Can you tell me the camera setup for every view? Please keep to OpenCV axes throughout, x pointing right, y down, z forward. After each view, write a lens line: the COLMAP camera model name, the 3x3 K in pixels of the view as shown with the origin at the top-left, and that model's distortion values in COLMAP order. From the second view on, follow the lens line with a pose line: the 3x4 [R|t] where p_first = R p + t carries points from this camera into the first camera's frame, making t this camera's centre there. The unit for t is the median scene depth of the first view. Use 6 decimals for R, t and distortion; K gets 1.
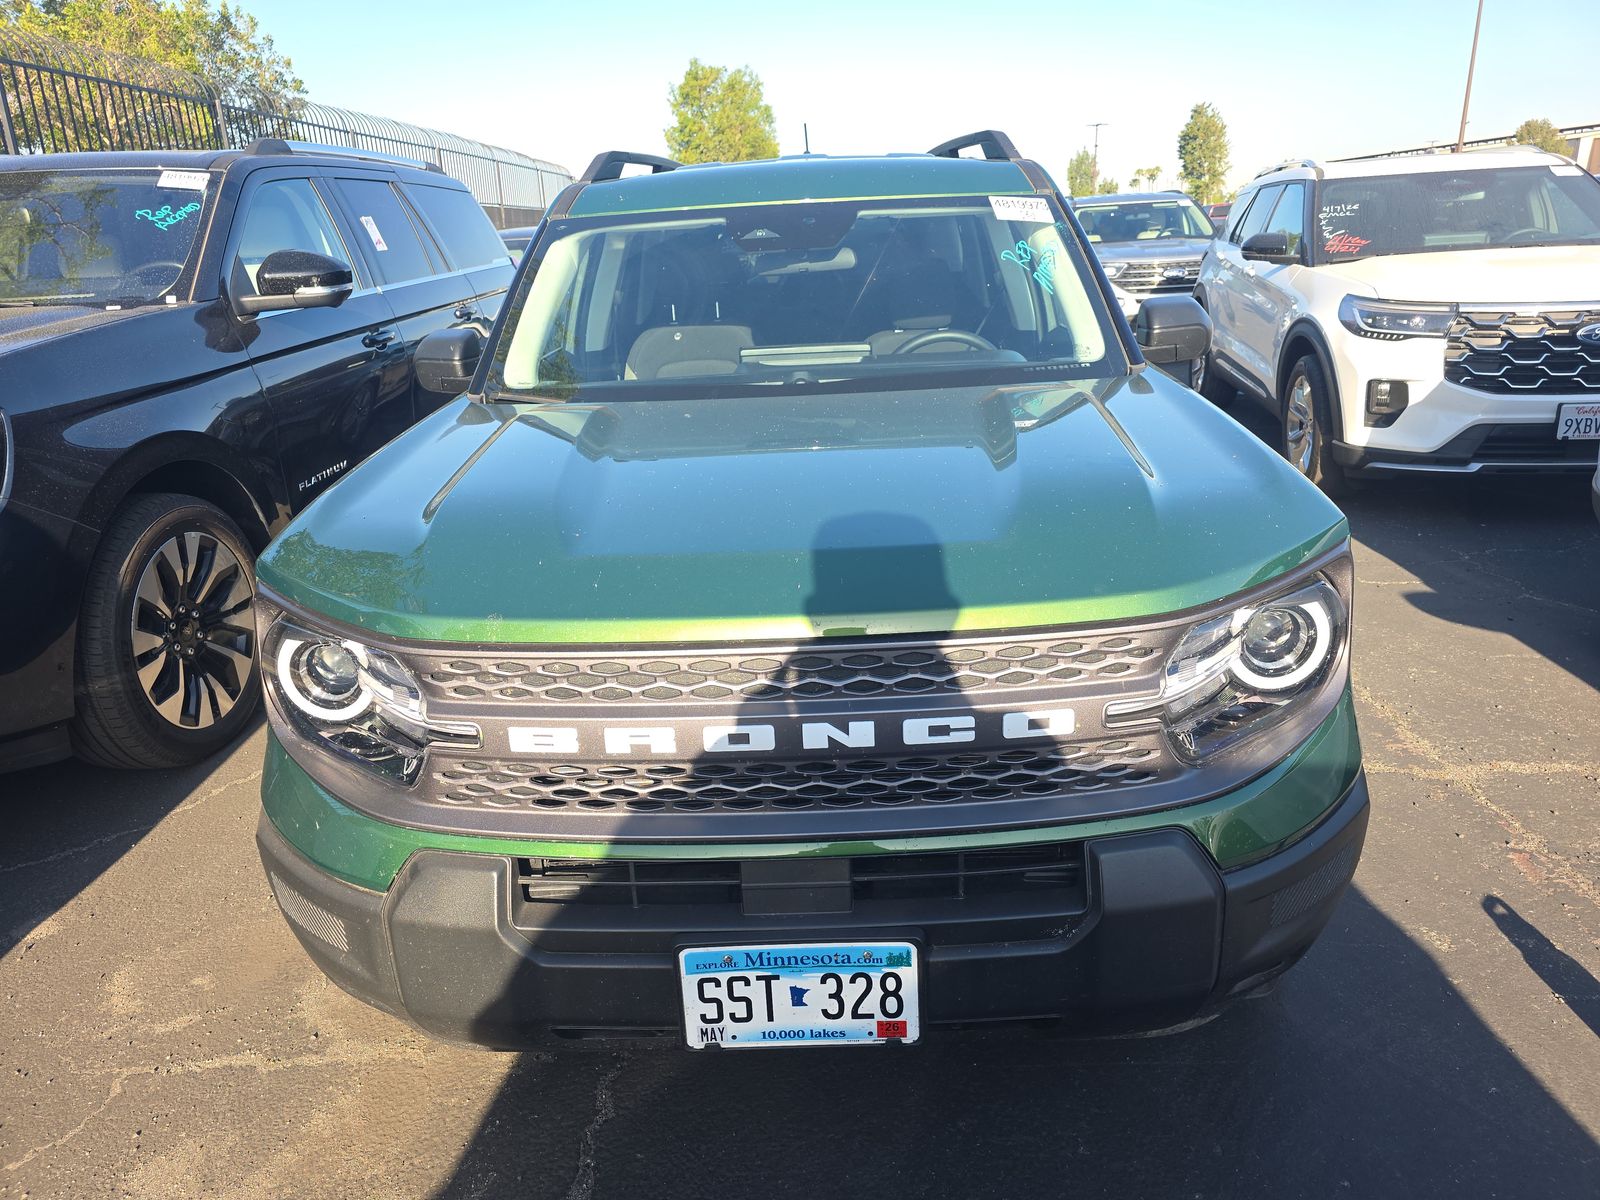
lens RADIAL K [[1122.0, 0, 796.2], [0, 1122.0, 604.8], [0, 0, 1]] dist [-0.012169, -0.004556]
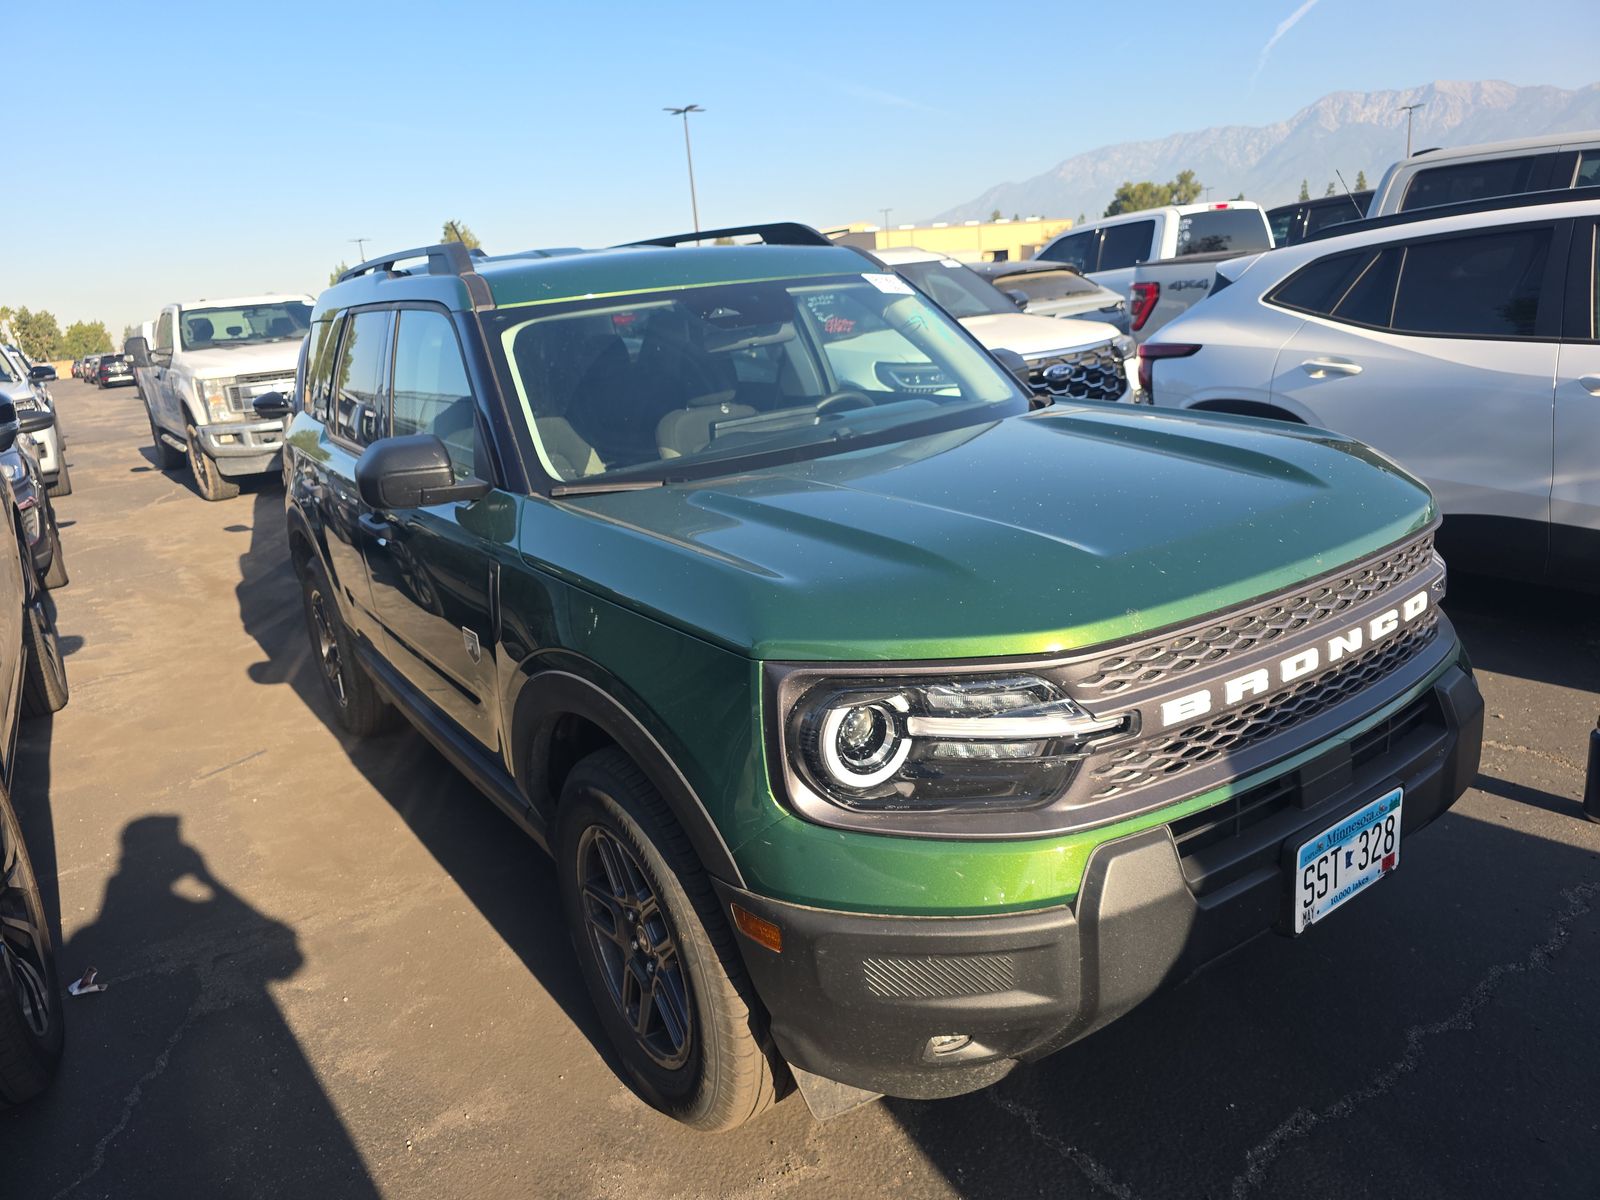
lens RADIAL K [[1122.0, 0, 802.4], [0, 1122.0, 604.6], [0, 0, 1]] dist [-0.012169, -0.004556]
pose [[0.804147, -0.184899, 0.564942, -1.145563], [0.236057, 0.971572, -0.018022, -0.053047], [-0.545549, 0.147851, 0.824934, 0.248304]]
